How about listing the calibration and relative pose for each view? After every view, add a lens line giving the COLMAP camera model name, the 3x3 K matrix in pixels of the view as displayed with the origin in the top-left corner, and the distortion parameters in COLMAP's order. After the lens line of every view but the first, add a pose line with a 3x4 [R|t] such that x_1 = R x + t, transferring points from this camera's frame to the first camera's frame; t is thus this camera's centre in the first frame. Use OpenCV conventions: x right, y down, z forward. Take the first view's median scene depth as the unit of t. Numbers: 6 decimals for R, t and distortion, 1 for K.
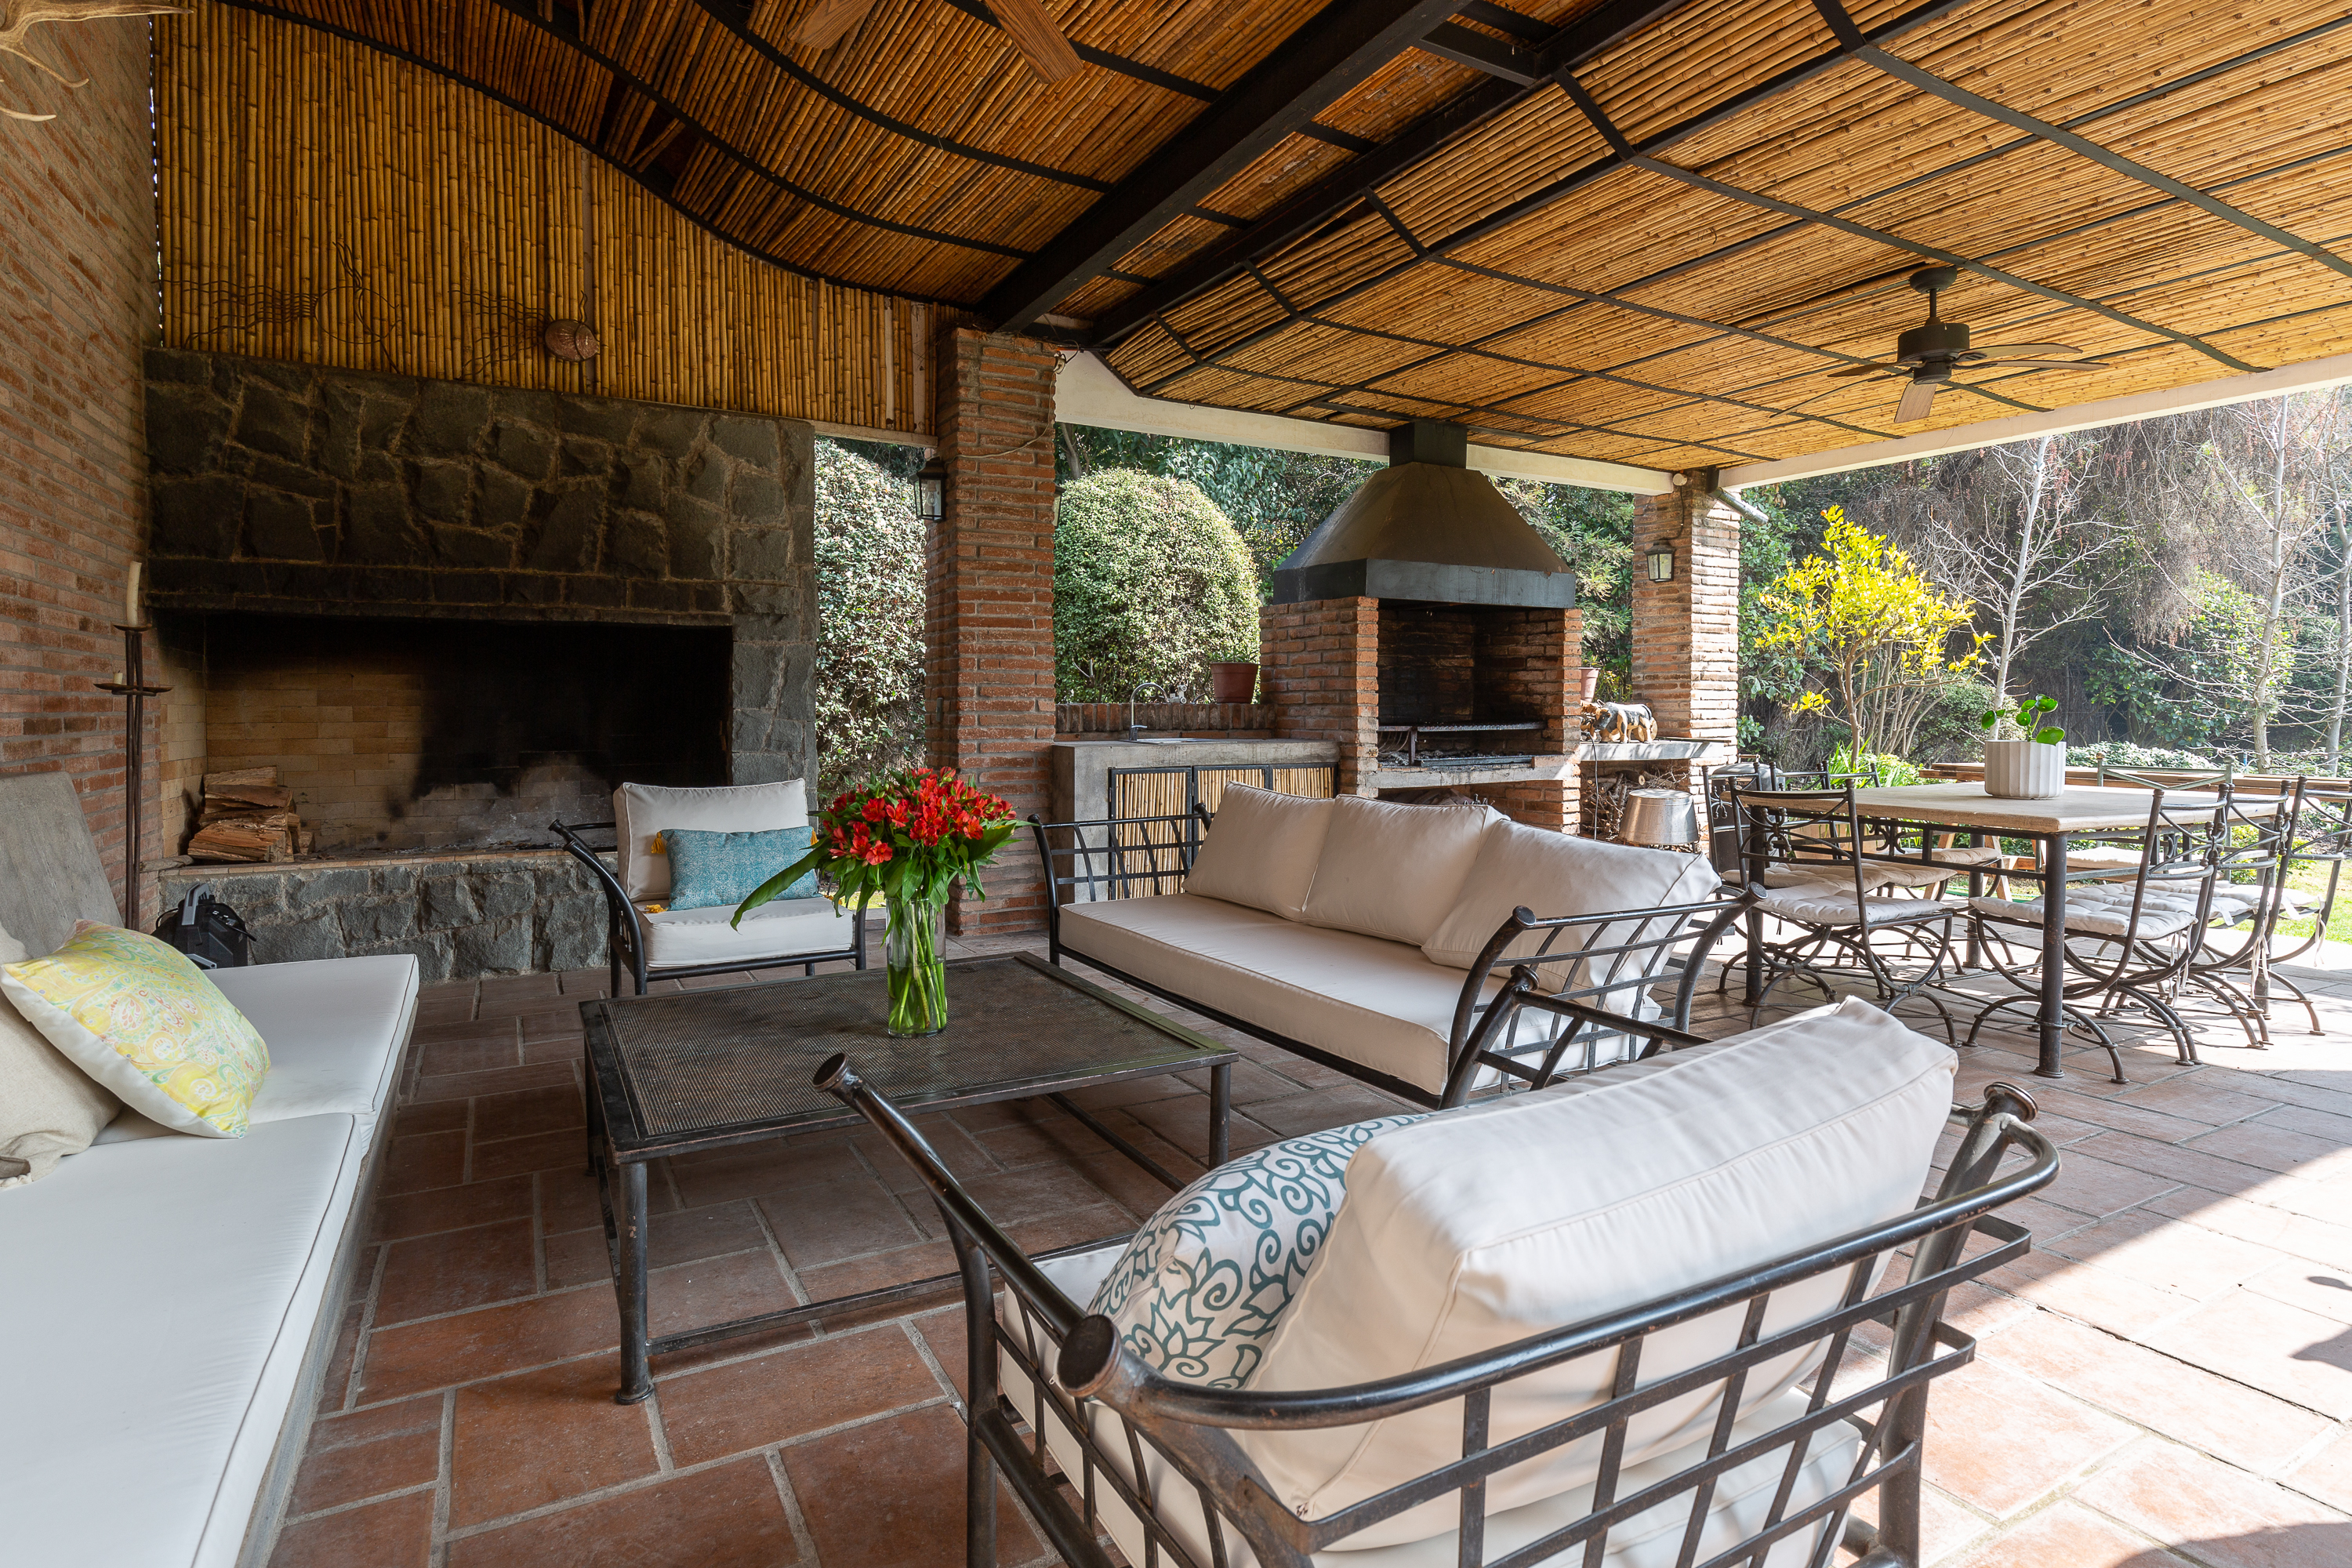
lens RADIAL K [[1255.7, 0, 1180.5], [0, 1255.7, 743.8], [0, 0, 1]] dist [-0.003563, -0.000111]
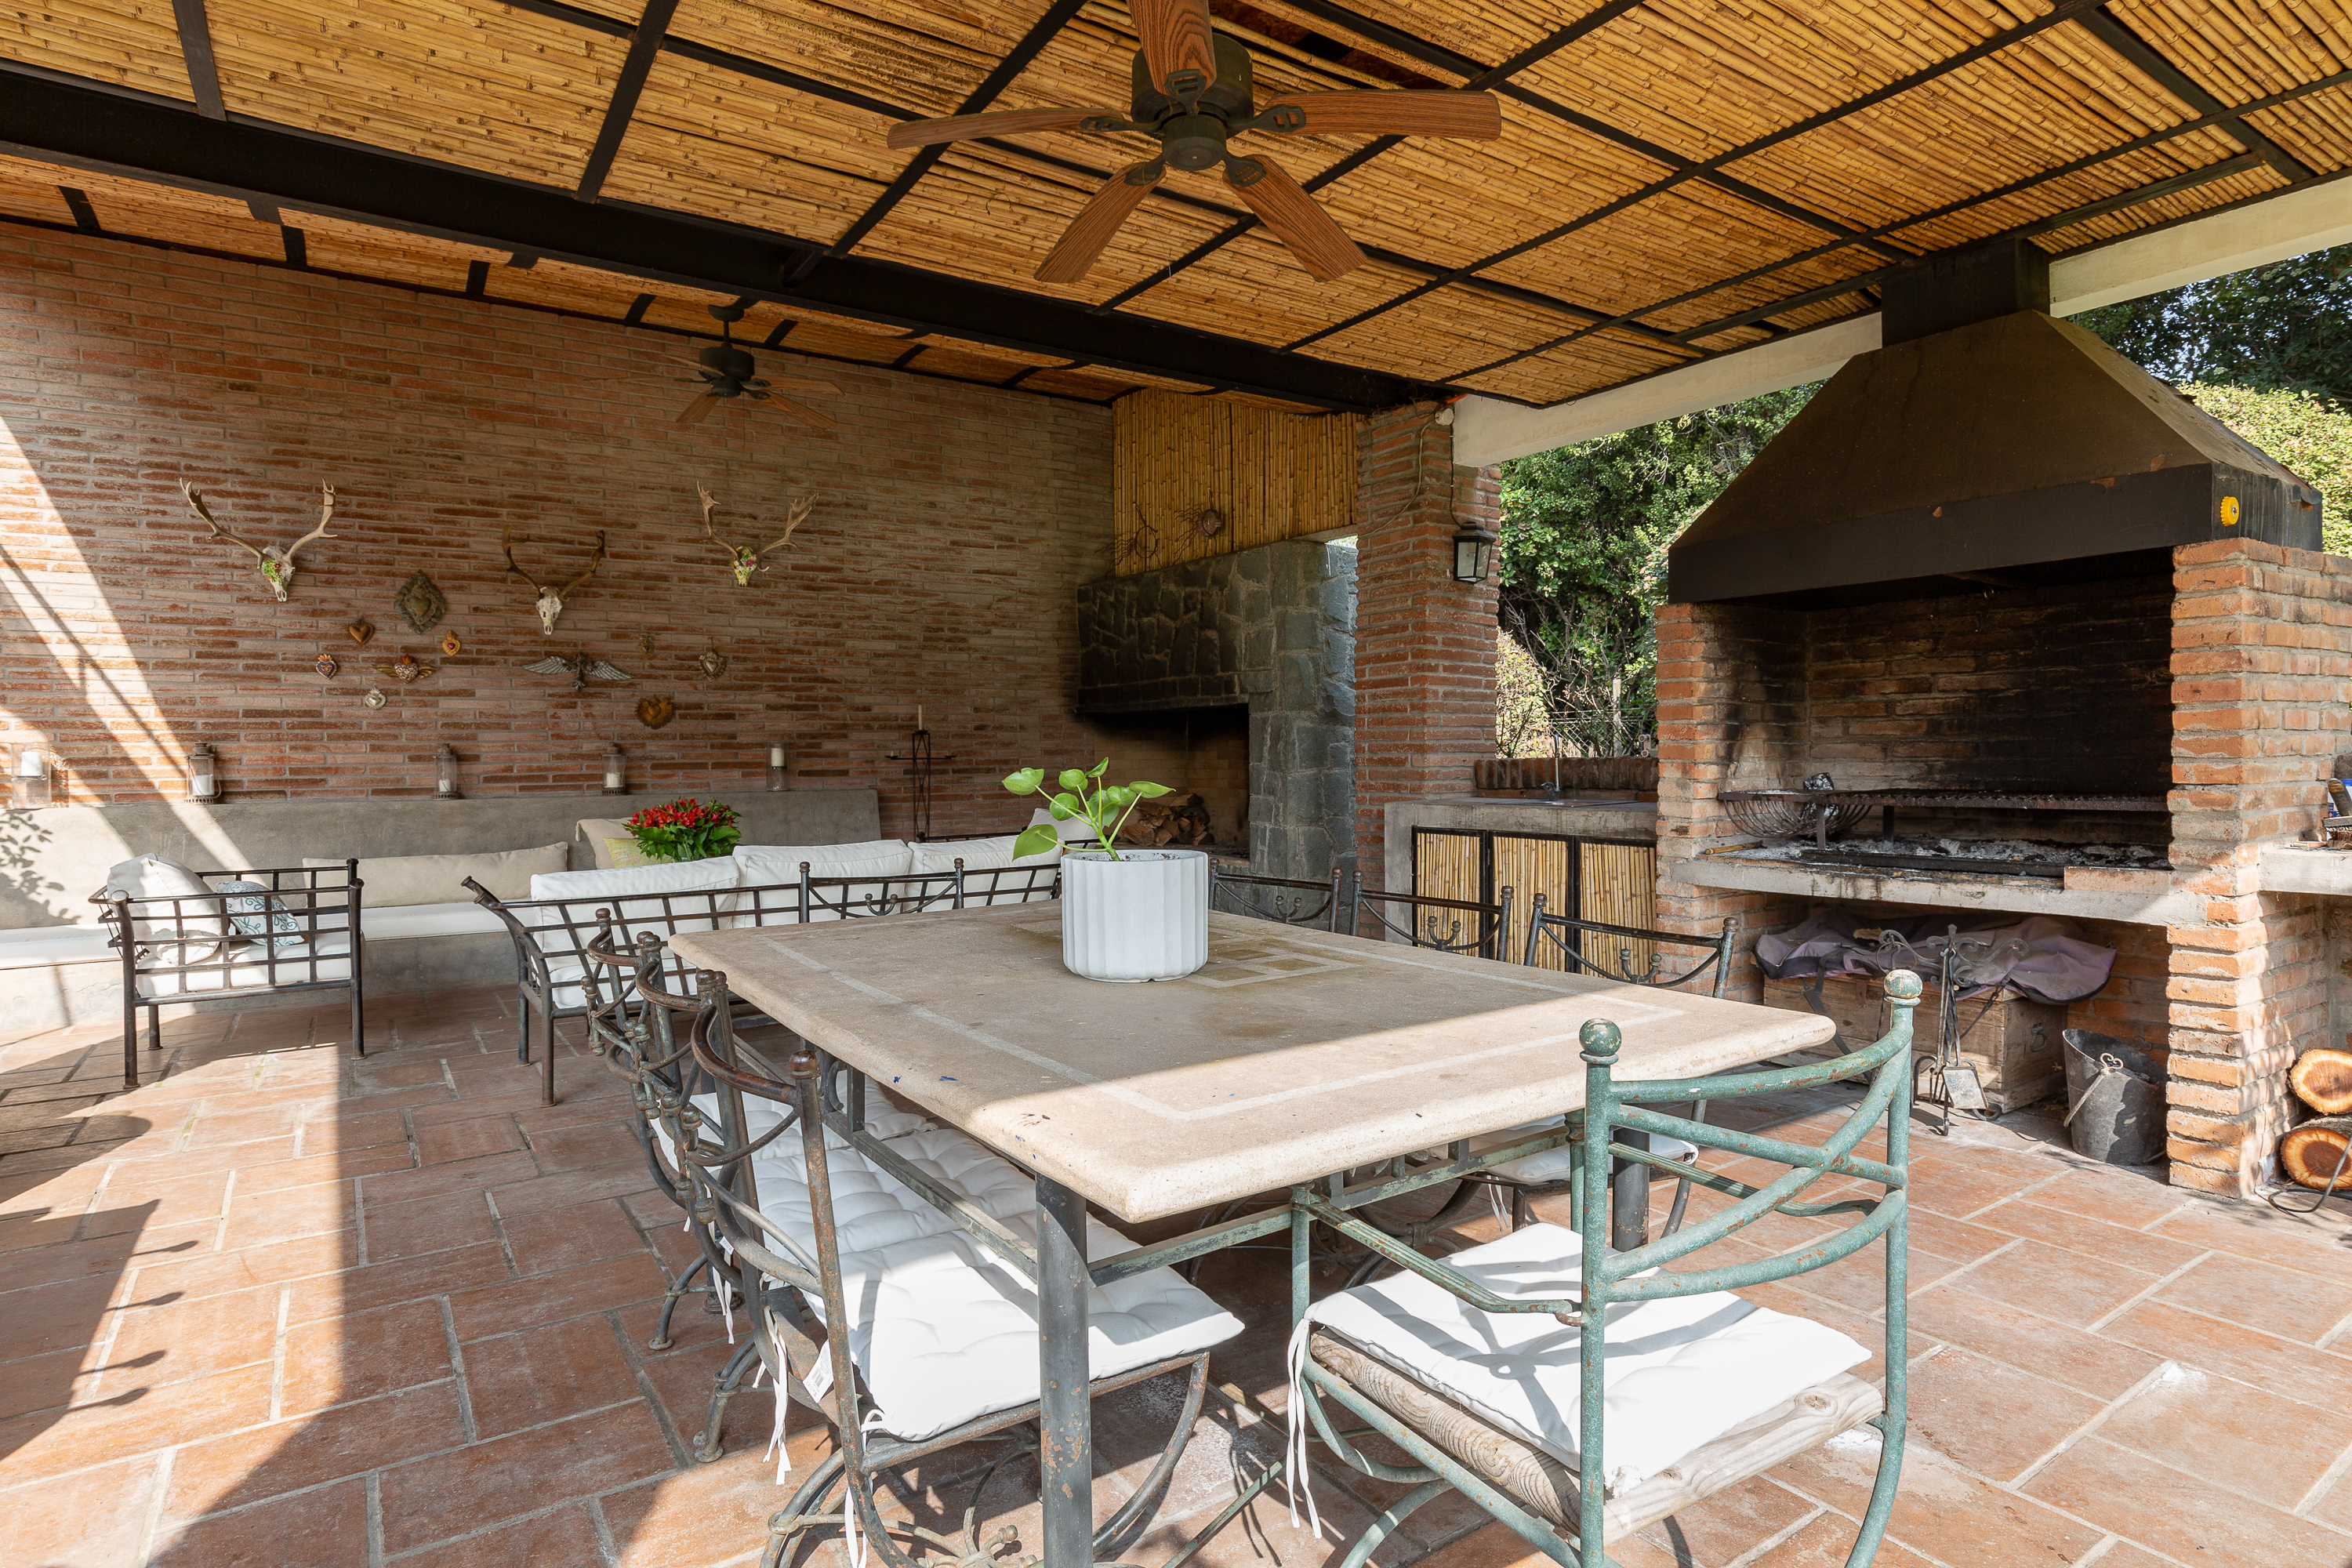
lens RADIAL K [[1245.5, 0, 1227.4], [0, 1245.5, 786.9], [0, 0, 1]] dist [-0.000029, -0.000224]
pose [[0.082456, 0.025307, -0.996273, 0.724243], [-0.022256, 0.999475, 0.023546, -0.024467], [0.996346, 0.020232, 0.082976, 0.626555]]
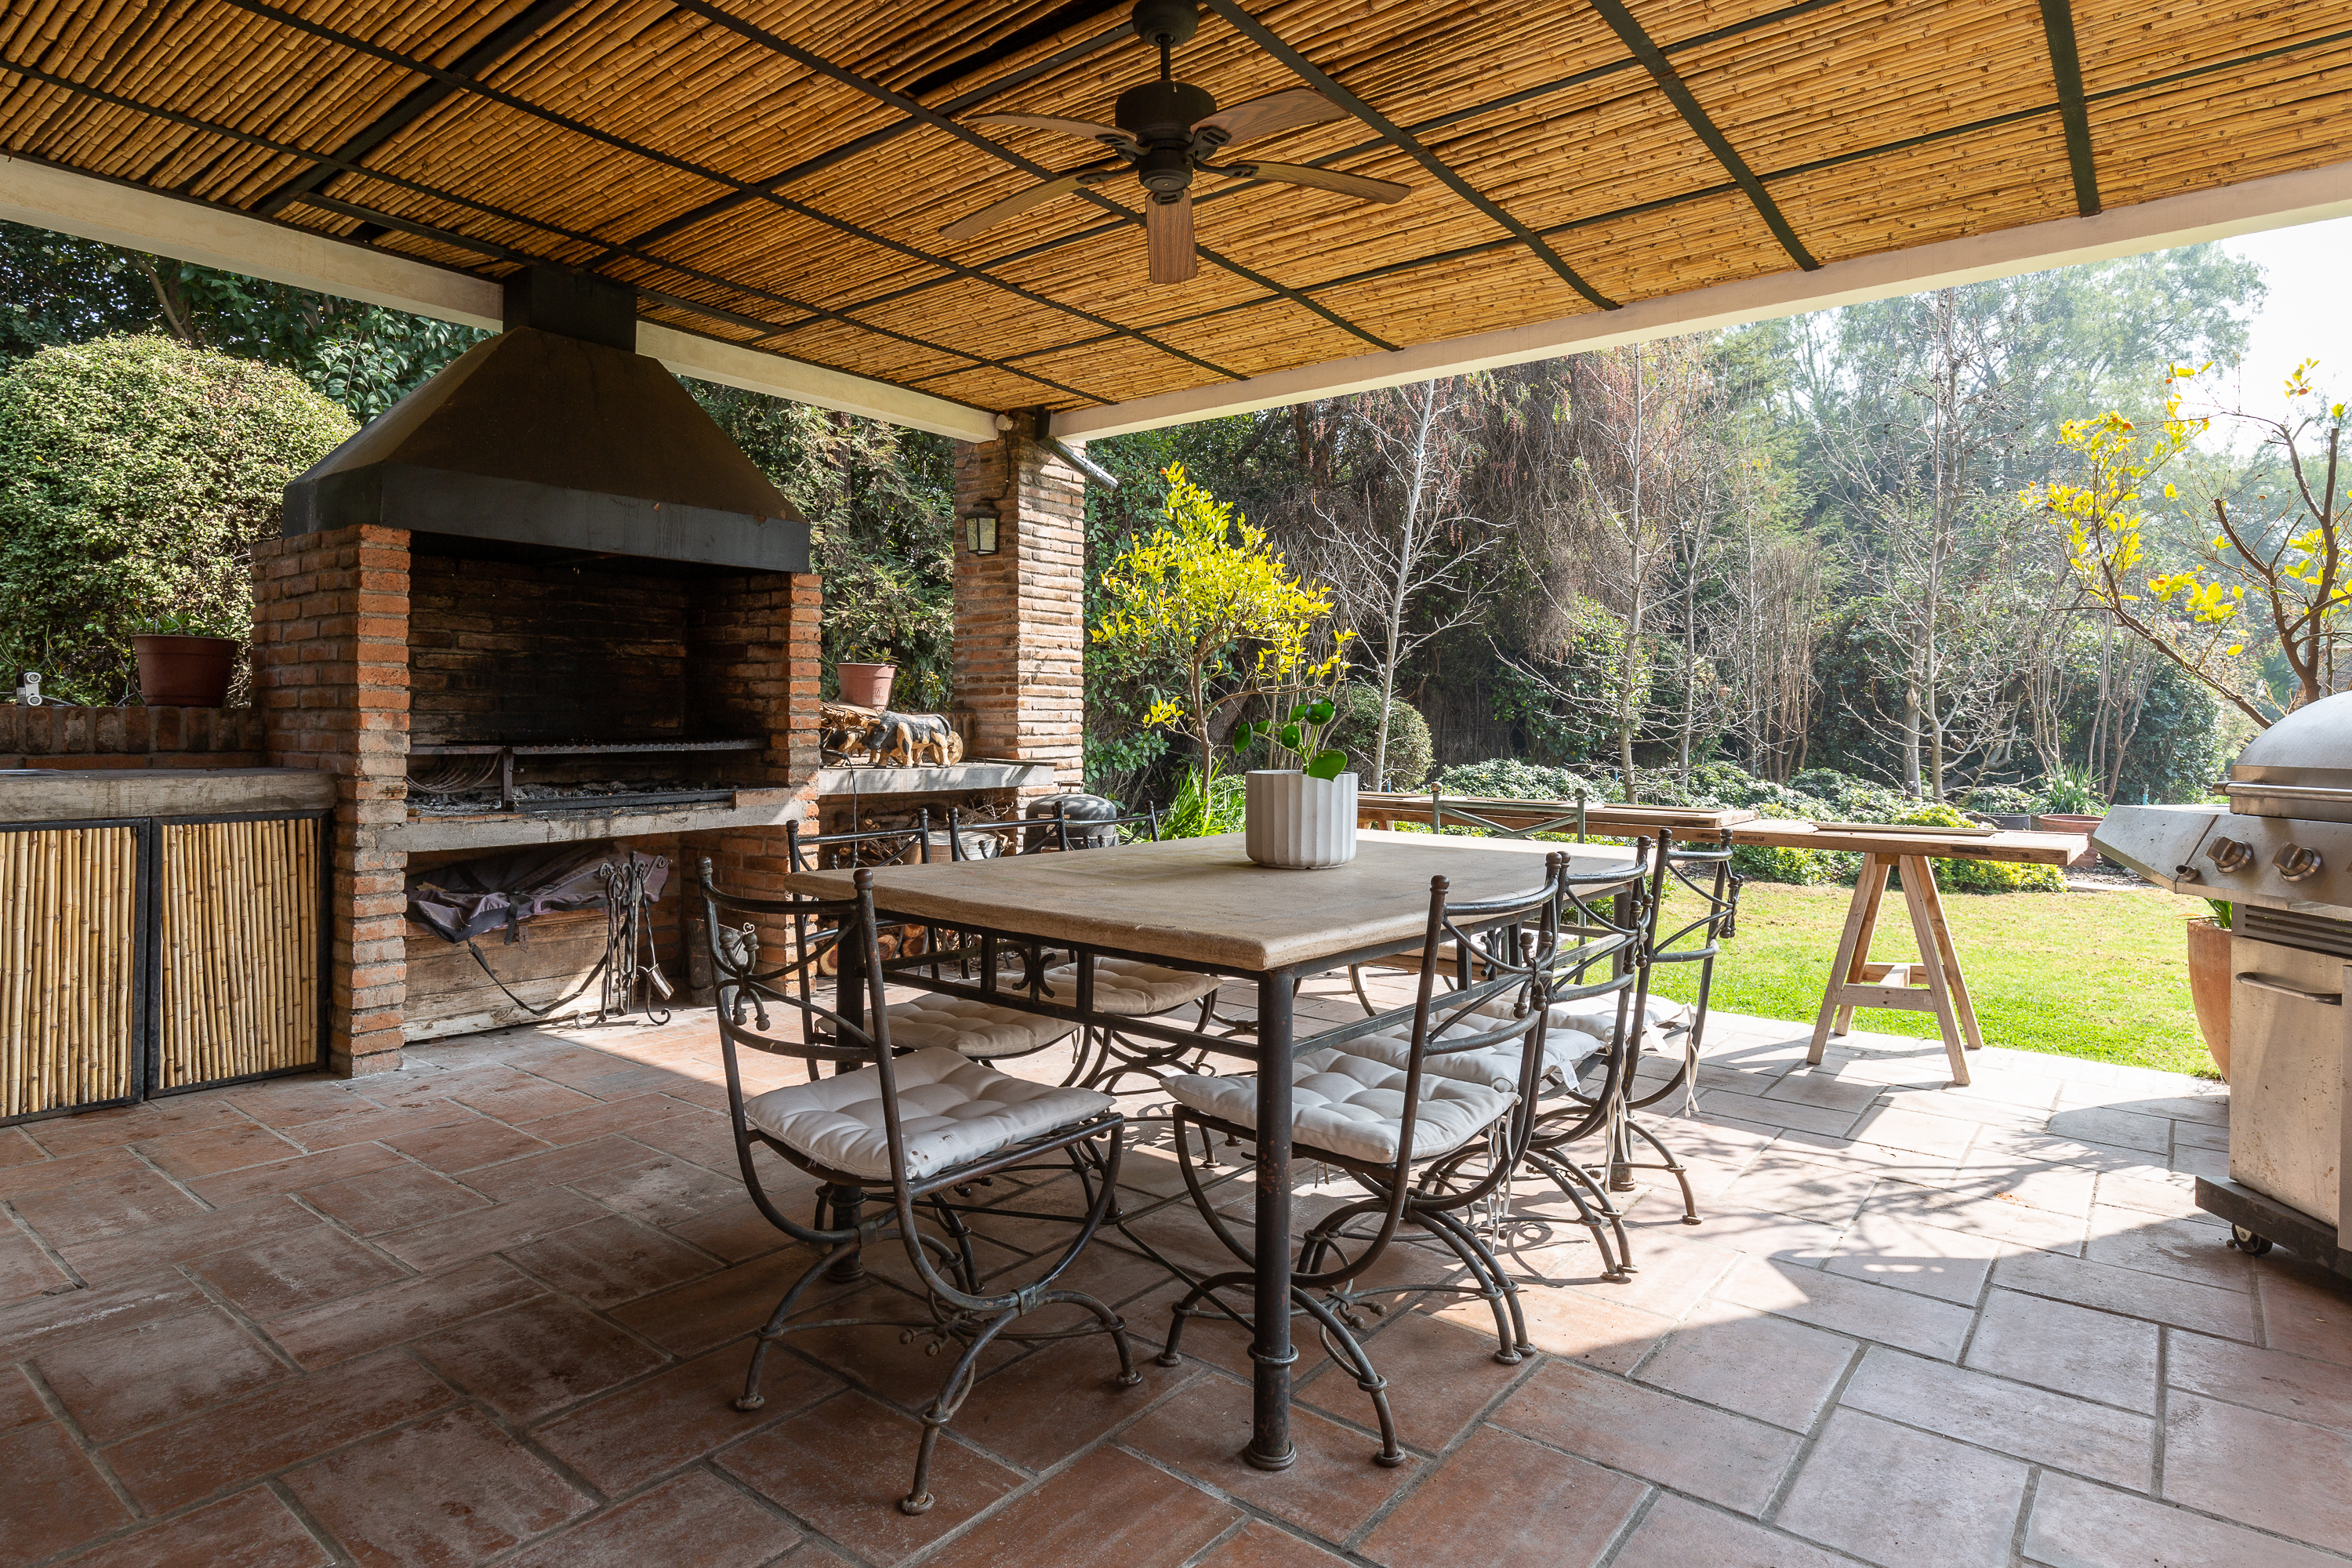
lens RADIAL K [[1293.4, 0, 1163.0], [0, 1293.4, 696.7], [0, 0, 1]] dist [0.001140, -0.000335]
pose [[0.934309, 0.011826, 0.356269, 0.245068], [0.005250, 0.998885, -0.046925, -0.006230], [-0.356426, 0.045713, 0.933205, 0.274924]]
